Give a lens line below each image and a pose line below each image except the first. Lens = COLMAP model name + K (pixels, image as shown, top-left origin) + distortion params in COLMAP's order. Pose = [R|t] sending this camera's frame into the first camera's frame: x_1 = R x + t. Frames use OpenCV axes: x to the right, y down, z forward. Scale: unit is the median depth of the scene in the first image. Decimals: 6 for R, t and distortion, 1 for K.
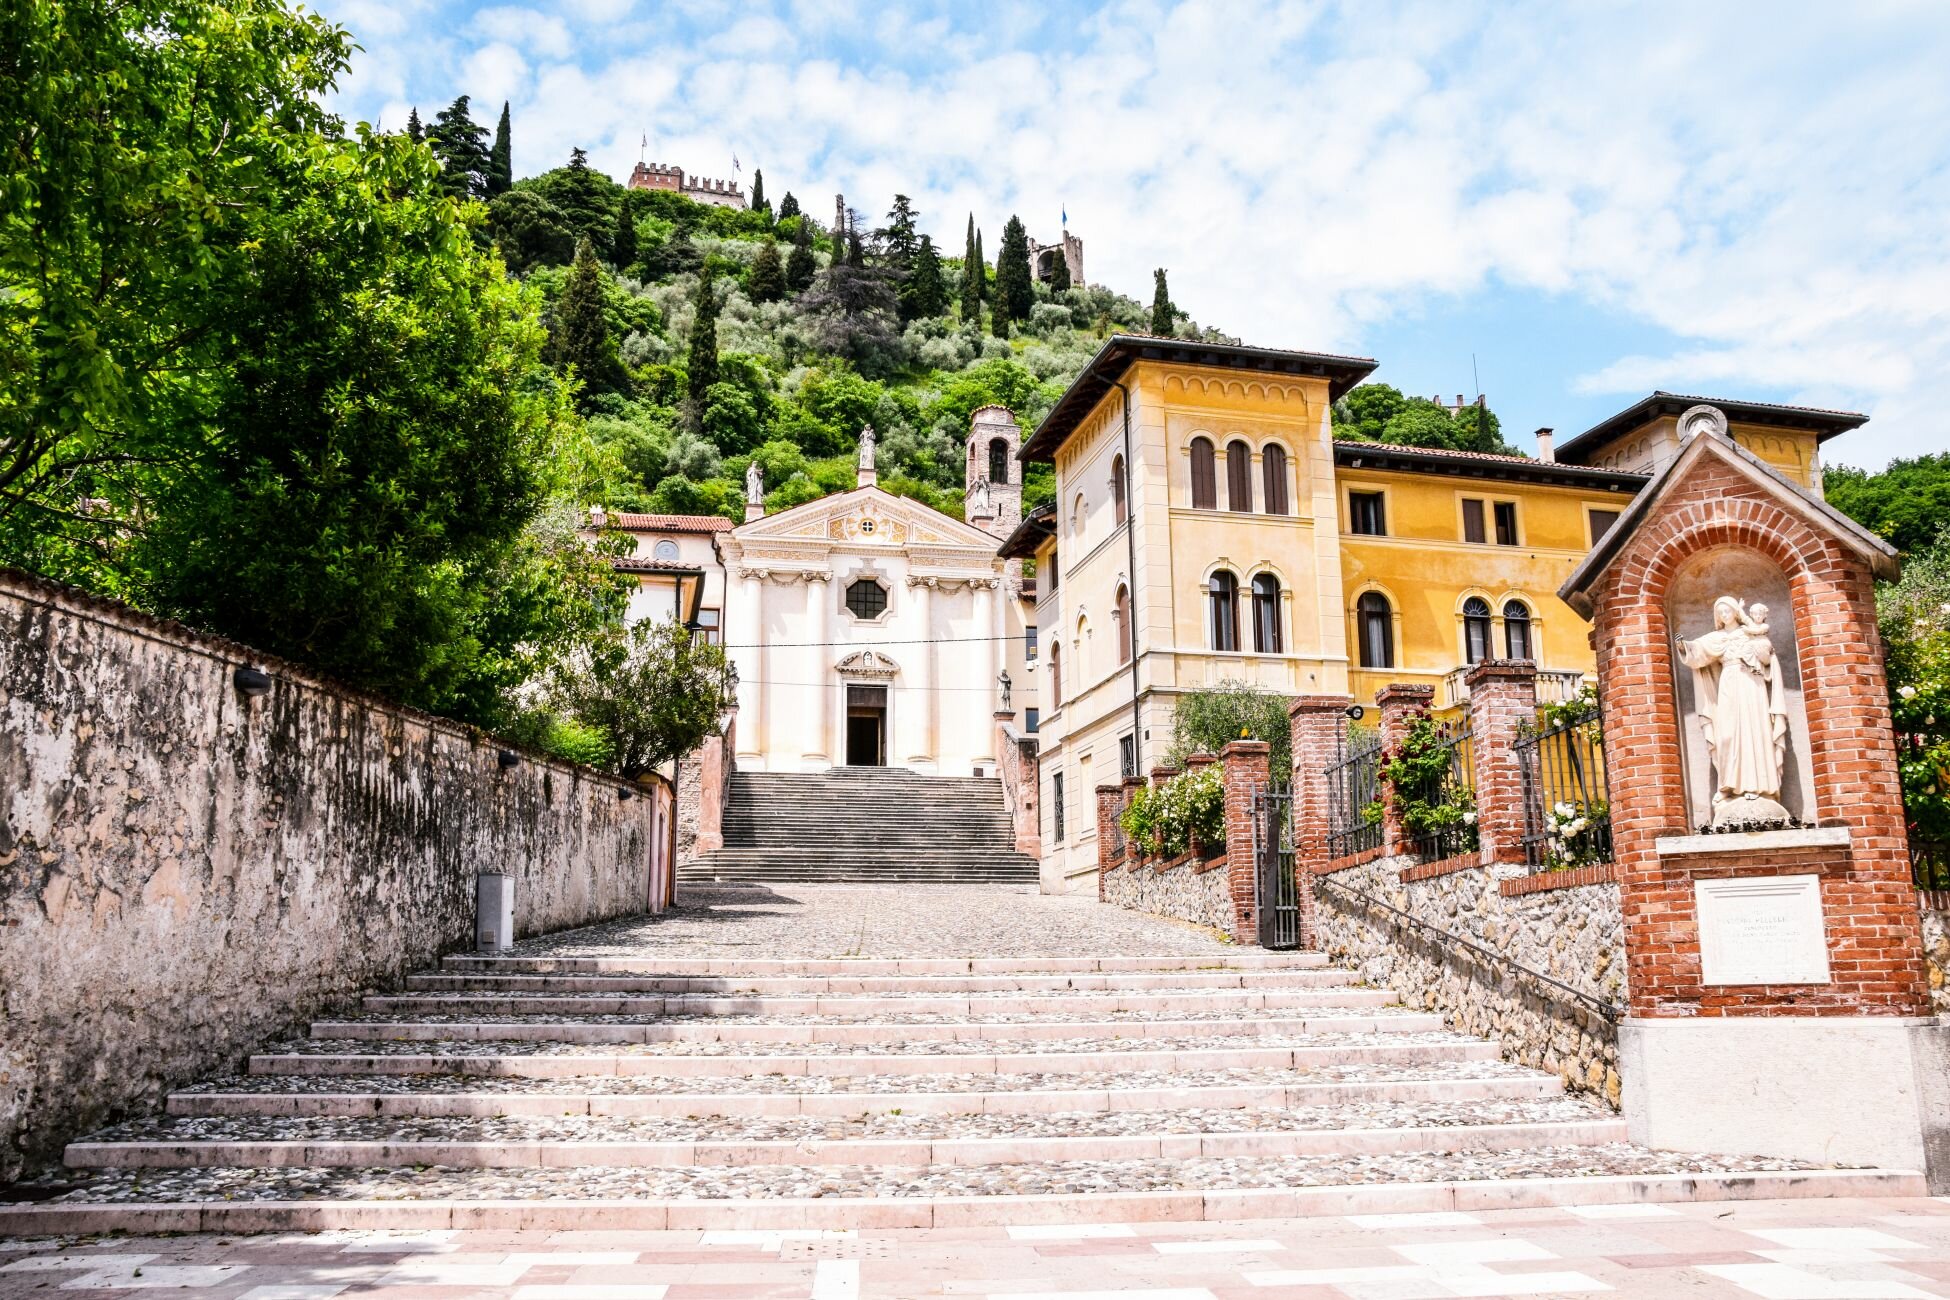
lens RADIAL K [[1553.2, 0, 975.0], [0, 1553.2, 650.0], [0, 0, 1]] dist [-0.075438, 0.001626]
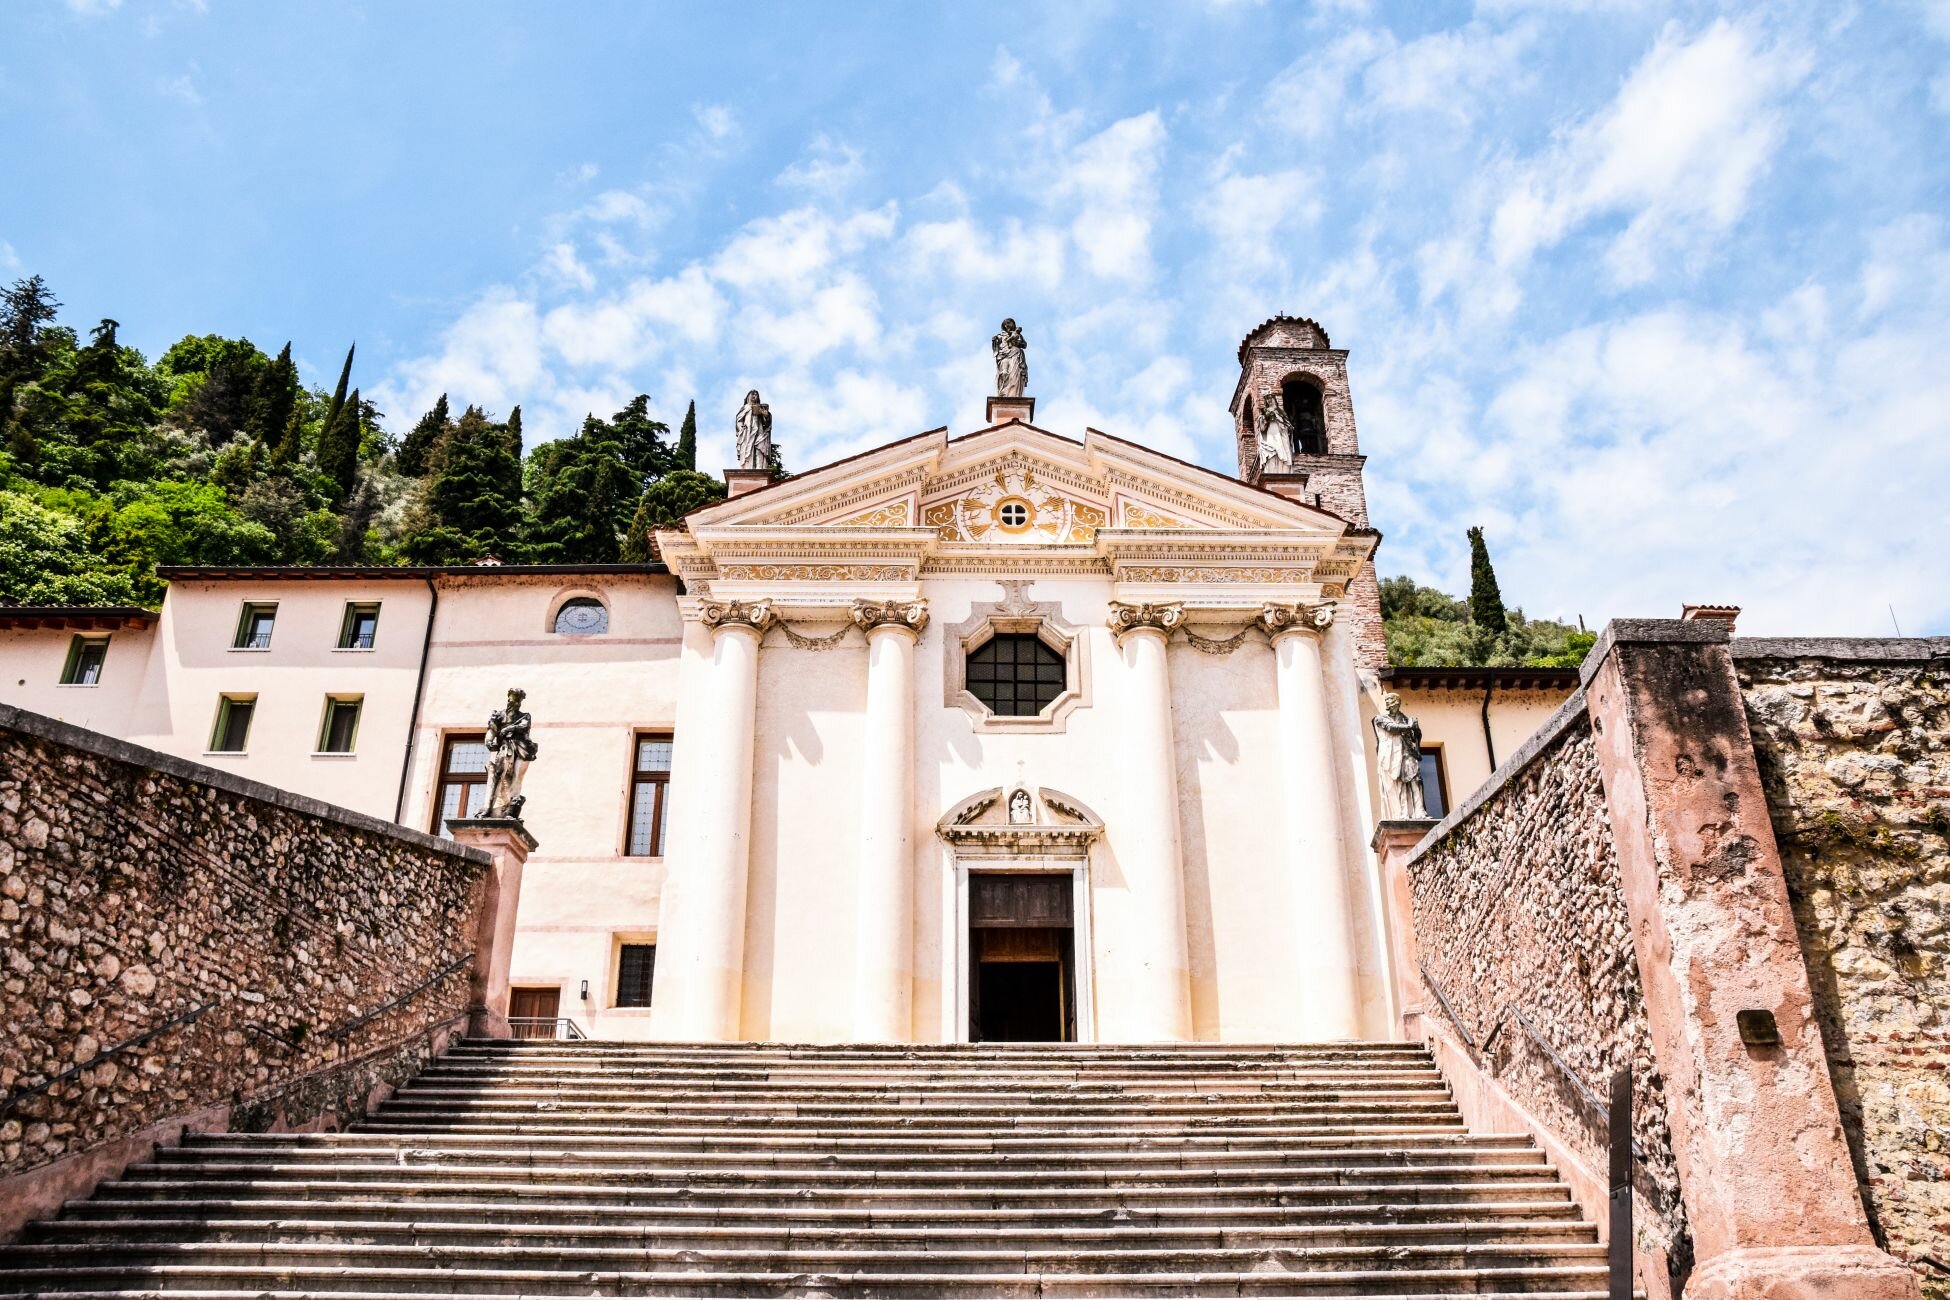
lens RADIAL K [[1553.2, 0, 975.0], [0, 1553.2, 650.0], [0, 0, 1]] dist [-0.075438, 0.001626]
pose [[0.981405, -0.082527, -0.173304, -0.007958], [0.033210, 0.962244, -0.270154, 0.073372], [0.189056, 0.259375, 0.947092, 0.602113]]
